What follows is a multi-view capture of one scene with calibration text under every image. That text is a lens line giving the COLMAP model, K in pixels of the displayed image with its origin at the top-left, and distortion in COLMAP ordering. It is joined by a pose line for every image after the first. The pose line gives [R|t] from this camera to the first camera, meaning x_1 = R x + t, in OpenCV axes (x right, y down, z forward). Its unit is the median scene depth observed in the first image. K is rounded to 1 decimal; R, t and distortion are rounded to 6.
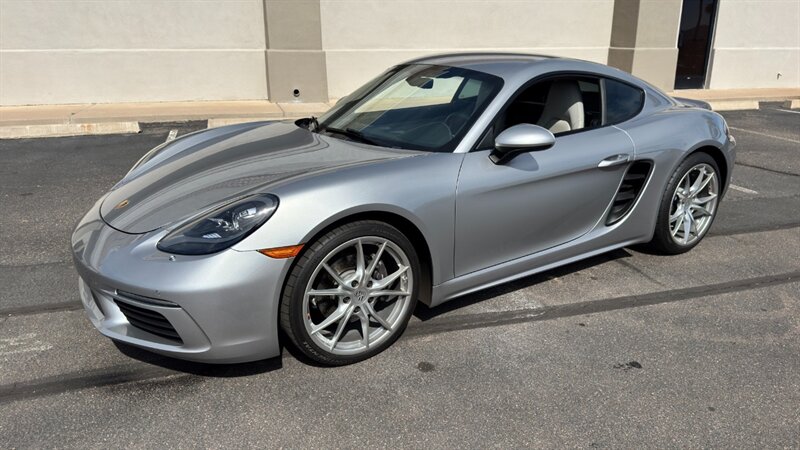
lens RADIAL K [[571.4, 0, 399.8], [0, 571.4, 230.6], [0, 0, 1]] dist [0.008049, -0.011843]
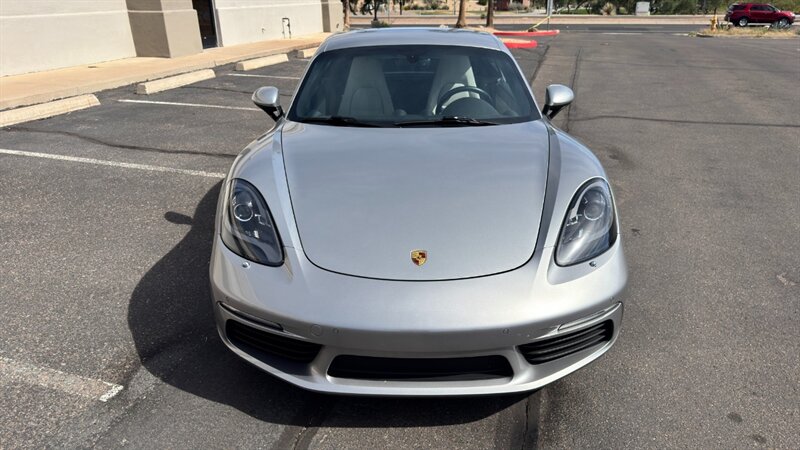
lens RADIAL K [[567.9, 0, 402.6], [0, 567.9, 227.6], [0, 0, 1]] dist [0.028595, -0.032798]
pose [[0.552249, -0.323753, 0.768248, -0.978333], [0.273395, 0.940885, 0.199977, -0.218409], [-0.787576, 0.099599, 0.608115, 0.481767]]
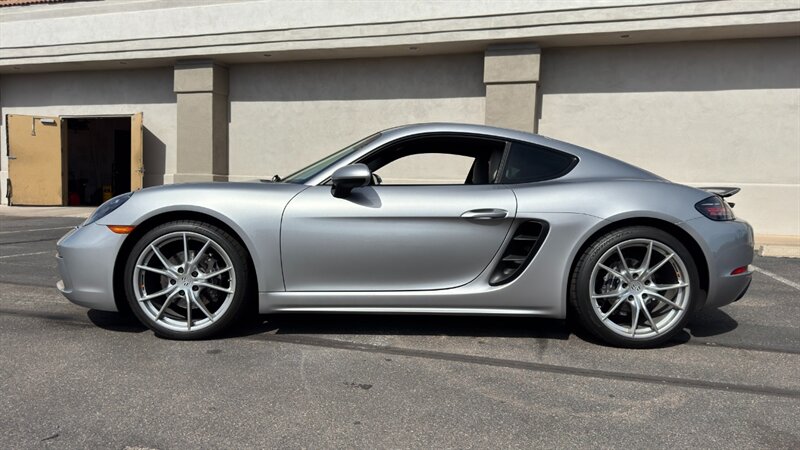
lens RADIAL K [[561.3, 0, 402.5], [0, 561.3, 236.4], [0, 0, 1]] dist [0.082816, -0.115314]
pose [[0.844156, 0.060901, -0.532628, 0.841012], [-0.194502, 0.960623, -0.198426, 0.146745], [0.499570, 0.271100, 0.822761, 0.154192]]
